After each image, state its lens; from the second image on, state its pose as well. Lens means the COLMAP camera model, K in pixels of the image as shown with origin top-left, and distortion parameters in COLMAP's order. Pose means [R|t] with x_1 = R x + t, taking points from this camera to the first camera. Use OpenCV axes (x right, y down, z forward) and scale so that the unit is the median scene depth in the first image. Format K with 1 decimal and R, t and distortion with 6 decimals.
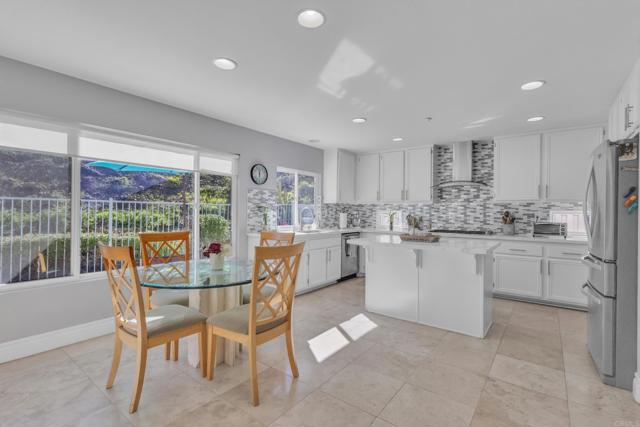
lens RADIAL K [[299.1, 0, 320.4], [0, 299.1, 211.7], [0, 0, 1]] dist [0.000484, 0.000433]
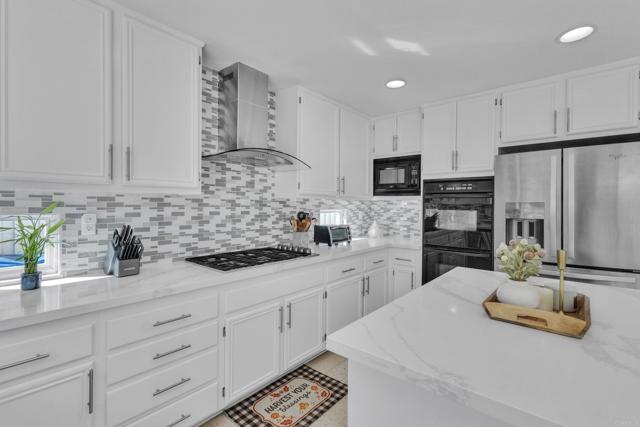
lens RADIAL K [[299.1, 0, 320.4], [0, 299.1, 211.7], [0, 0, 1]] dist [0.000484, 0.000433]
pose [[0.016477, -0.015512, 0.999744, -0.011116], [0.014271, 0.999781, 0.015278, -0.008514], [-0.999762, 0.014016, 0.016695, 0.880462]]
